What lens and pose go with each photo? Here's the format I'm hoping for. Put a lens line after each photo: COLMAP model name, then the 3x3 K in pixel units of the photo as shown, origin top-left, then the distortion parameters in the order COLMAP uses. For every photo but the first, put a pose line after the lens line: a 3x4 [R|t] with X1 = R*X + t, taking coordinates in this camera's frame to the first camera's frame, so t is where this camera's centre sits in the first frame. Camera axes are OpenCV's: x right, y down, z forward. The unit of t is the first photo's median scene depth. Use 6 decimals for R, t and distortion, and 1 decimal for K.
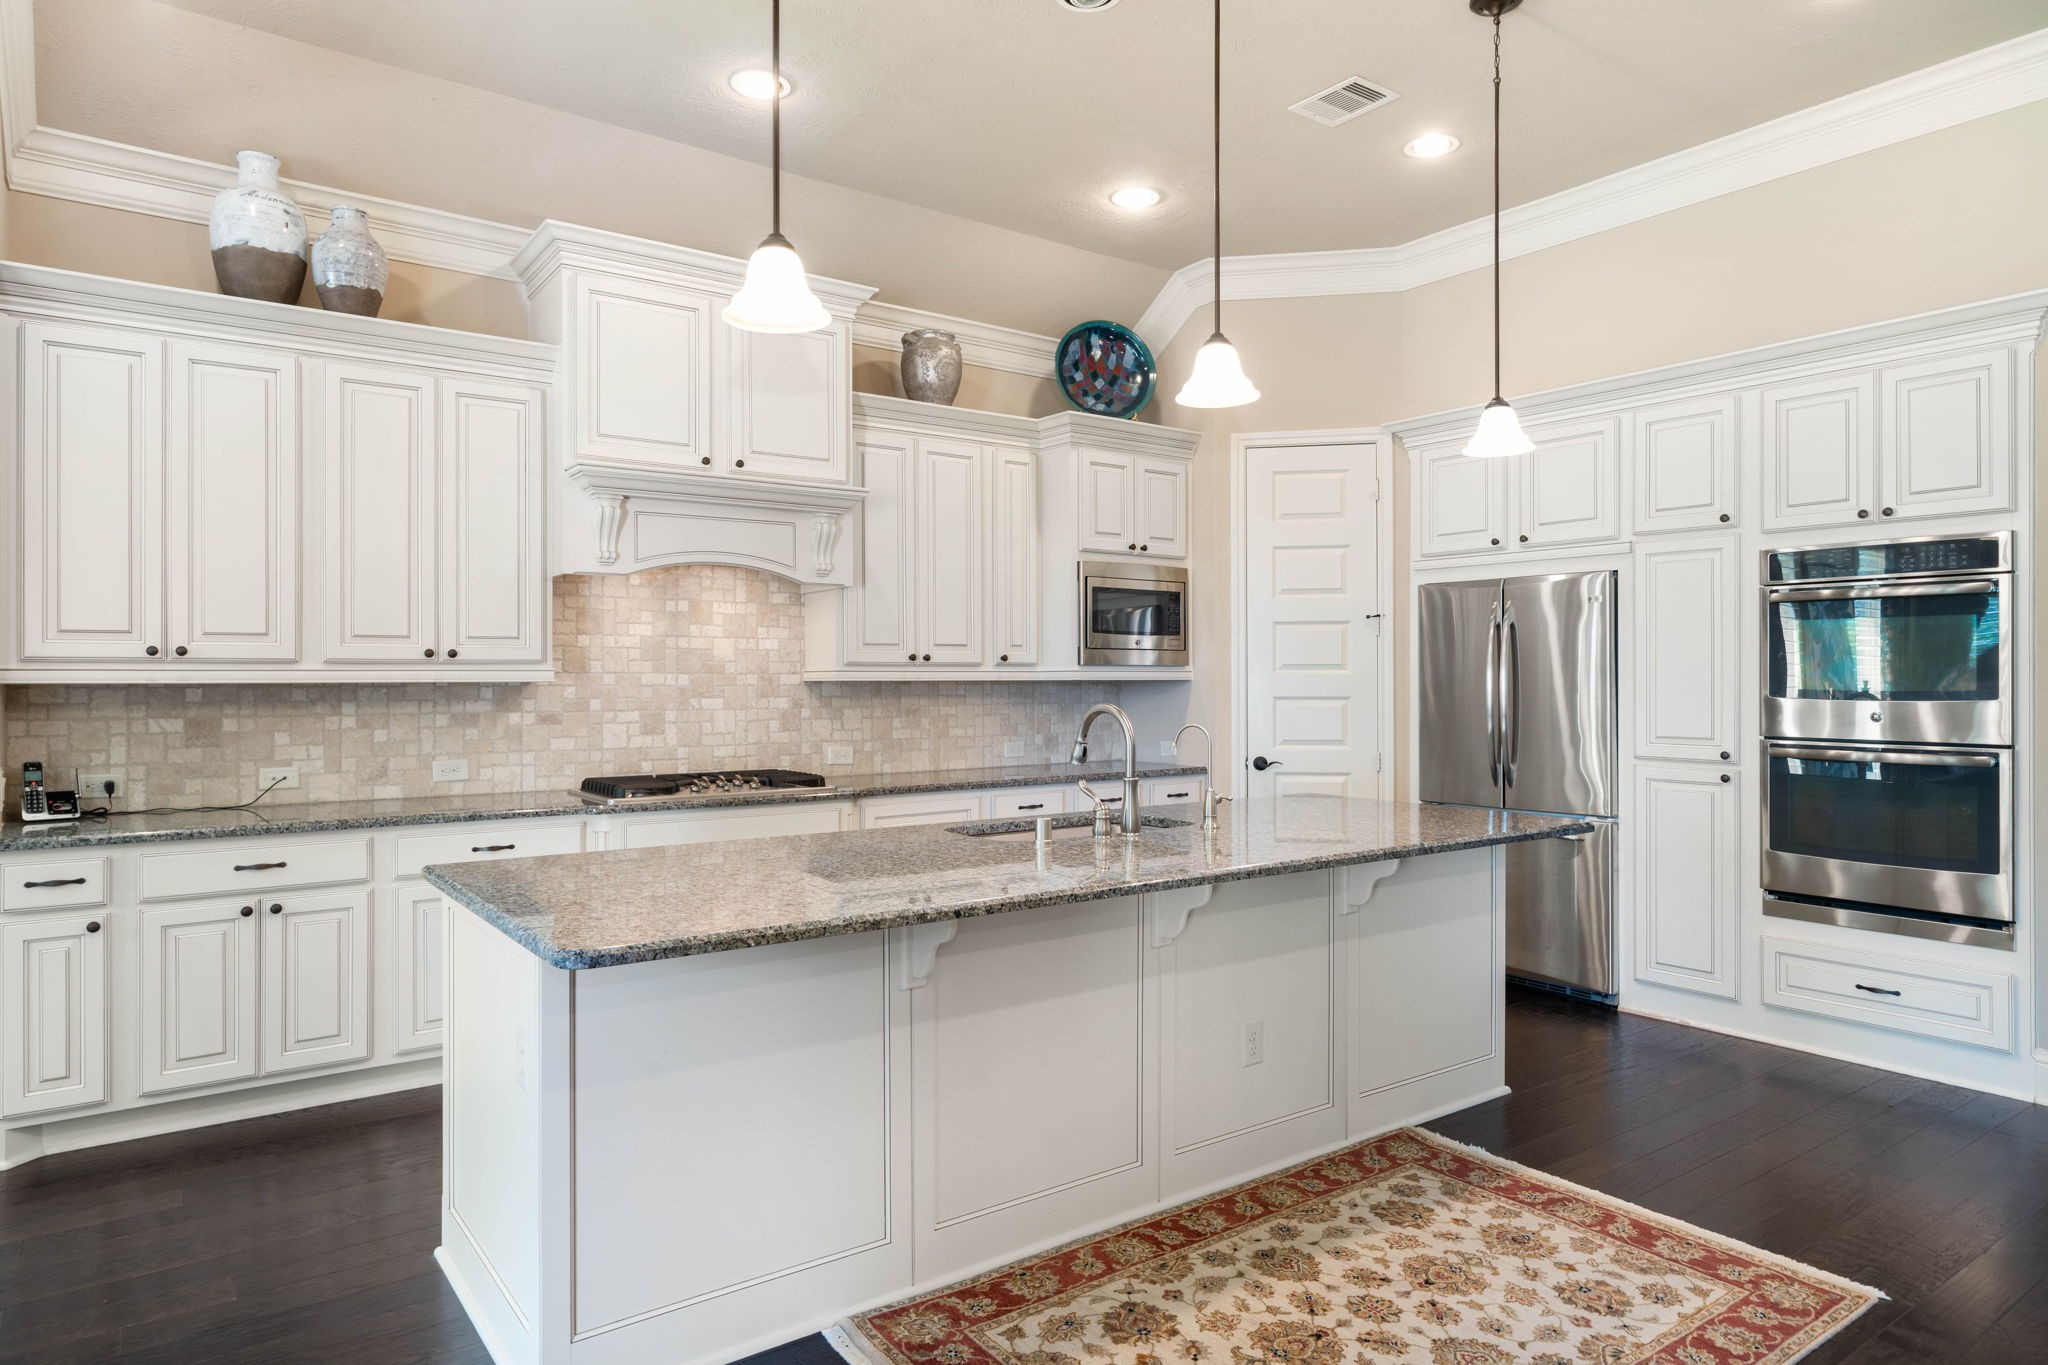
lens RADIAL K [[1221.5, 0, 1021.1], [0, 1221.5, 678.4], [0, 0, 1]] dist [-0.001712, -0.001029]
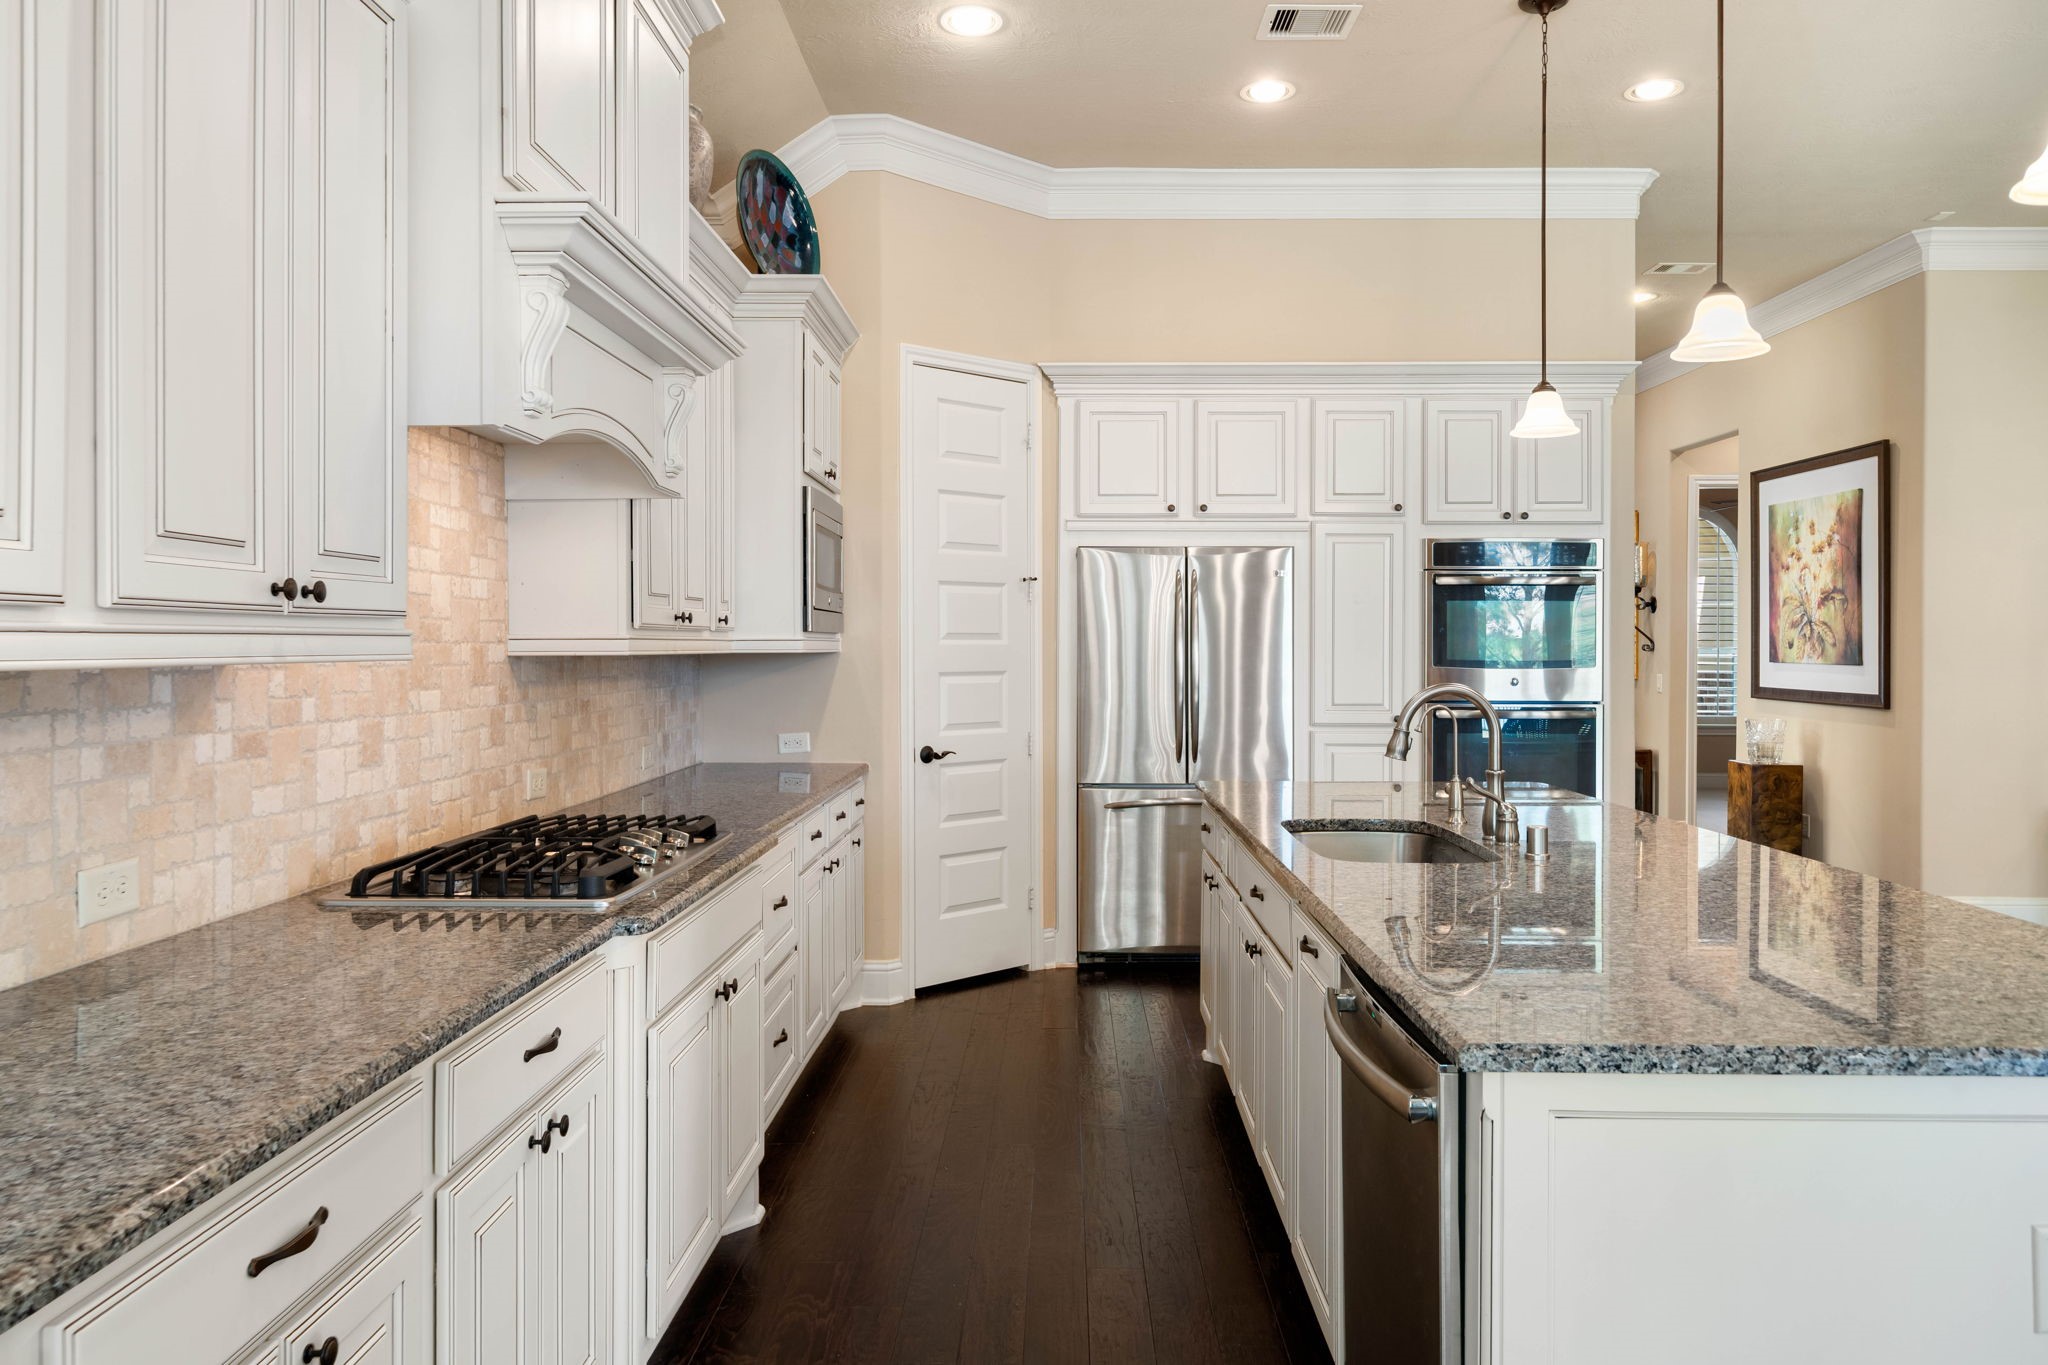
lens RADIAL K [[1384.7, 0, 1027.5], [0, 1384.7, 647.7], [0, 0, 1]] dist [-0.001122, 0.000556]
pose [[0.602762, 0.000506, 0.797921, -0.630418], [-0.001468, 0.999999, 0.000475, -0.002414], [-0.797919, -0.001457, 0.602762, 0.492202]]
